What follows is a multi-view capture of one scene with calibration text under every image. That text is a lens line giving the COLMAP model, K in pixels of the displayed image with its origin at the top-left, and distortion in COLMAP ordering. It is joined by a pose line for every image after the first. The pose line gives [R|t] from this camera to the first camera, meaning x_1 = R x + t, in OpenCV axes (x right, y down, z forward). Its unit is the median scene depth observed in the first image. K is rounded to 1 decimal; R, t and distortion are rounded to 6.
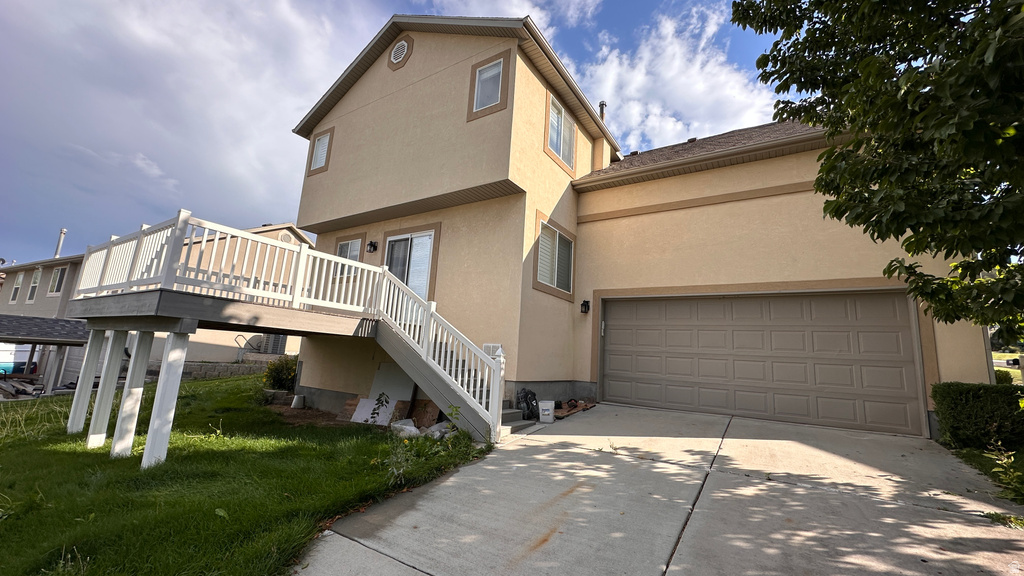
lens RADIAL K [[408.6, 0, 512.0], [0, 408.6, 288.0], [0, 0, 1]] dist [0.001583, -0.000177]
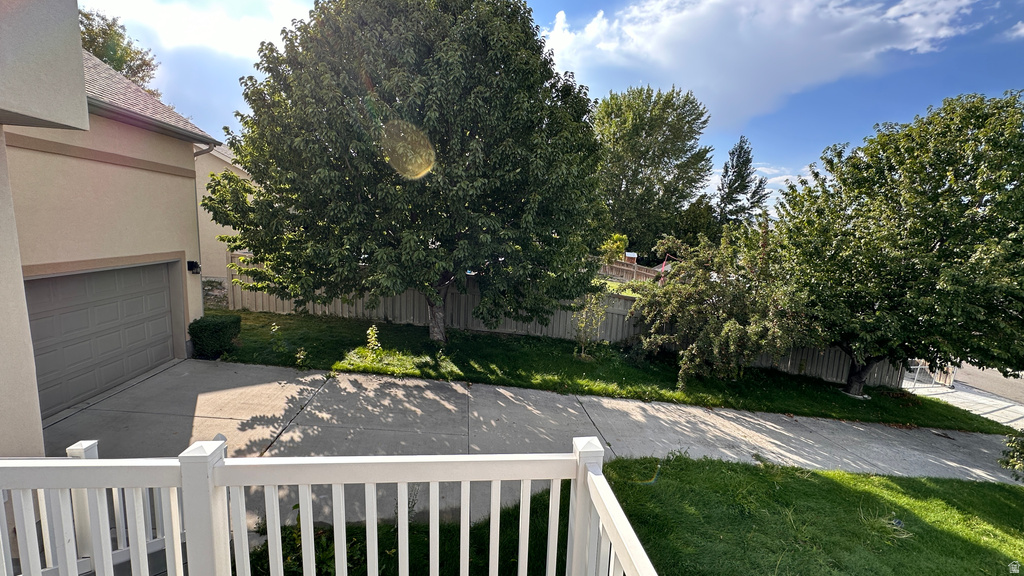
lens RADIAL K [[408.6, 0, 512.0], [0, 408.6, 288.0], [0, 0, 1]] dist [0.001583, -0.000177]
pose [[-0.673020, -0.178989, 0.717640, -0.761243], [-0.207717, 0.976968, 0.048867, -0.198666], [-0.709858, -0.116177, -0.694698, 1.145027]]
